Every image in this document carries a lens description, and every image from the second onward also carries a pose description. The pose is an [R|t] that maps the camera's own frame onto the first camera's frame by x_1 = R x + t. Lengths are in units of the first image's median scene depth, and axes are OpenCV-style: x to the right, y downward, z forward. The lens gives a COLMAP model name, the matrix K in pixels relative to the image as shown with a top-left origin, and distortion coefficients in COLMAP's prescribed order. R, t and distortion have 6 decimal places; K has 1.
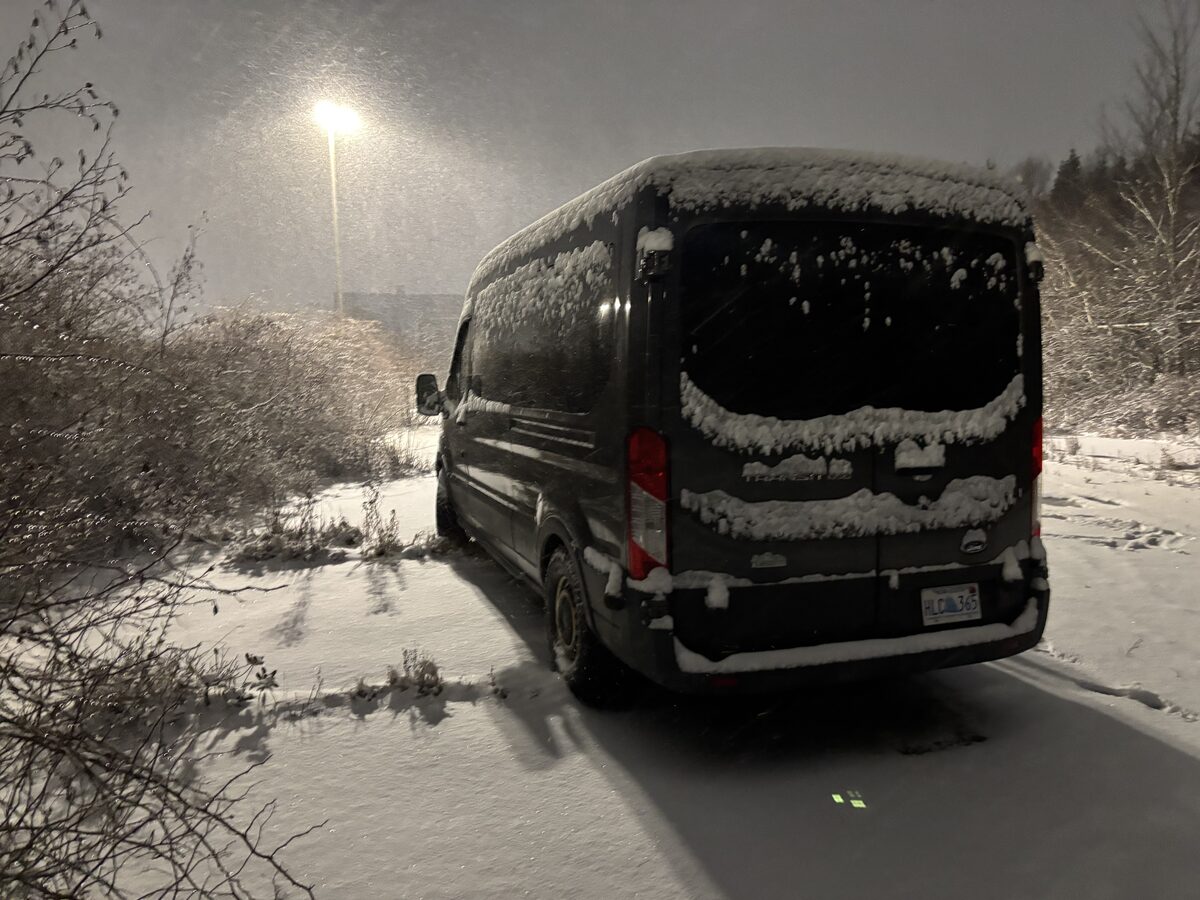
lens RADIAL K [[909.5, 0, 602.9], [0, 909.5, 451.6], [0, 0, 1]] dist [0.045530, -0.046603]
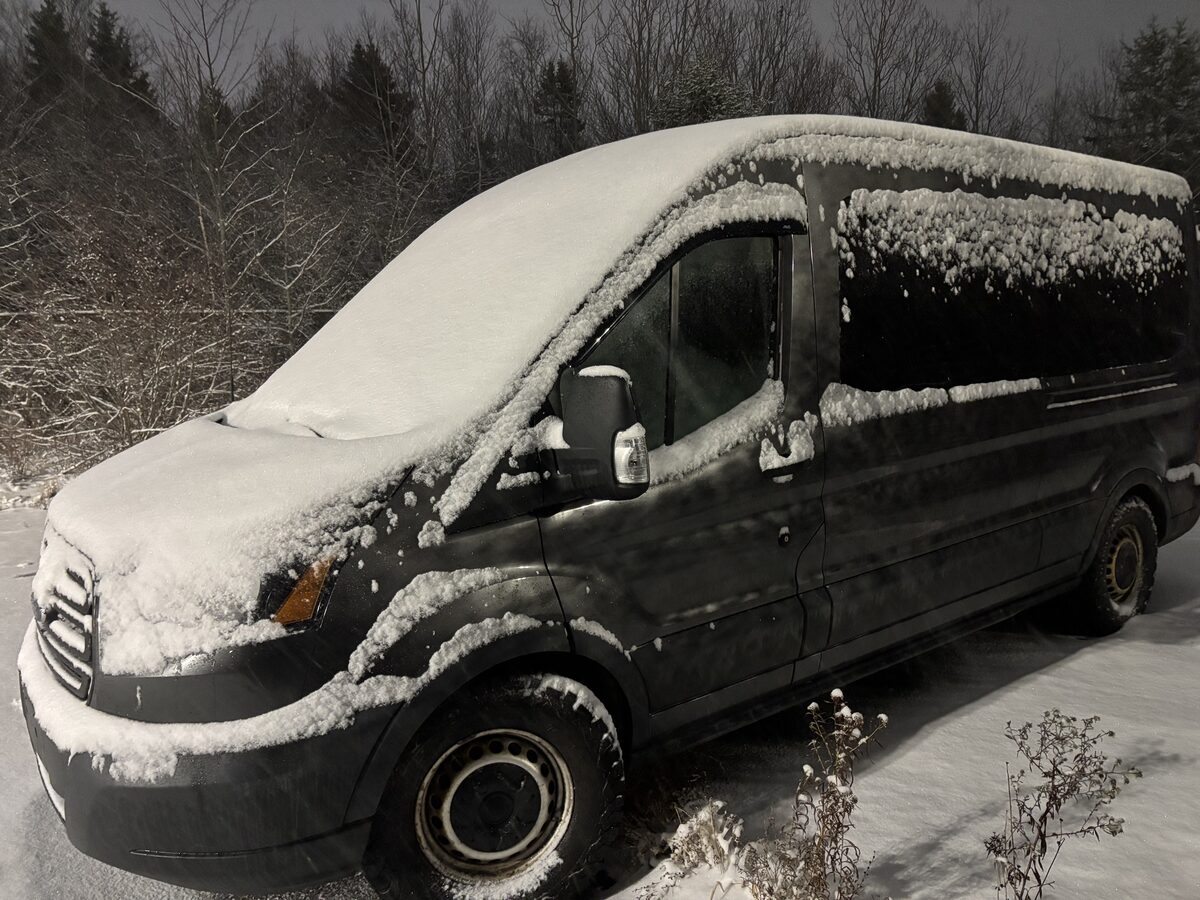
lens RADIAL K [[909.5, 0, 590.9], [0, 909.5, 437.8], [0, 0, 1]] dist [0.045530, -0.046603]
pose [[-0.327505, -0.096248, 0.939934, -0.843018], [0.121819, 0.982194, 0.143022, -0.185040], [-0.936963, 0.161342, -0.309949, 1.904876]]
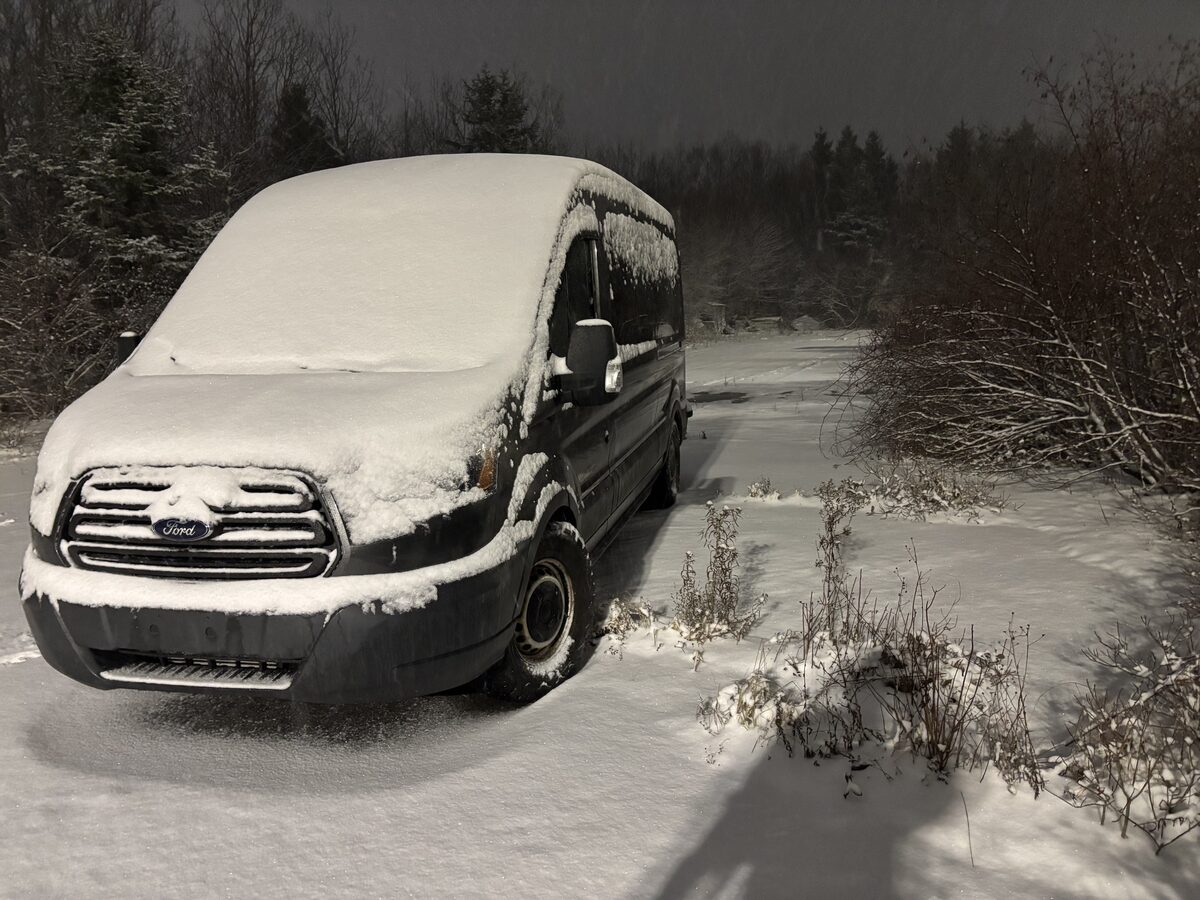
lens RADIAL K [[909.5, 0, 594.3], [0, 909.5, 452.2], [0, 0, 1]] dist [0.045530, -0.046603]
pose [[-0.855410, -0.057160, 0.514788, -0.786503], [0.075745, 0.969402, 0.233501, -0.228018], [-0.512384, 0.238731, -0.824906, 2.462518]]
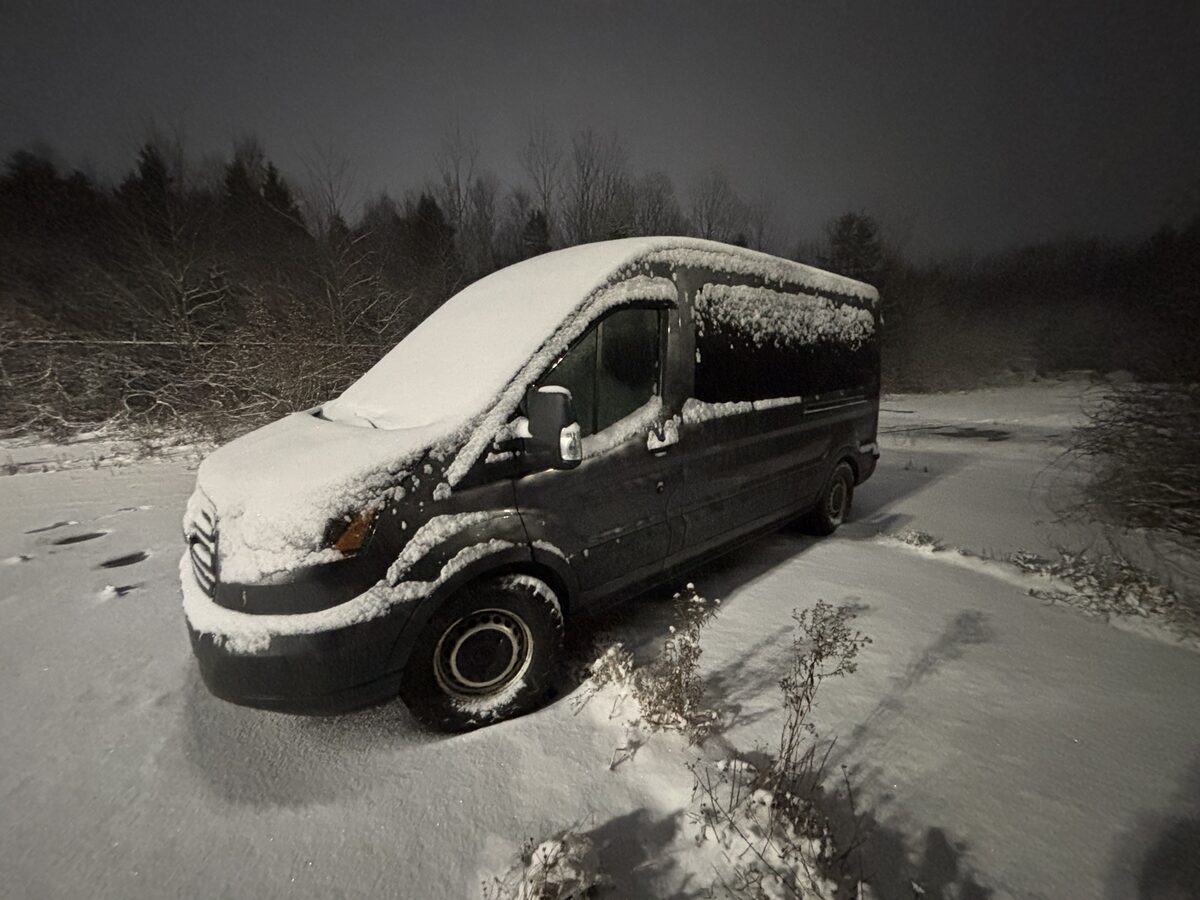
lens RADIAL K [[485.2, 0, 597.8], [0, 485.2, 447.7], [0, 0, 1]] dist [0.001381, -0.001822]
pose [[-0.409684, -0.154071, 0.899123, -0.771065], [0.091905, 0.973648, 0.208718, -0.183719], [-0.907586, 0.168142, -0.384728, 1.871753]]
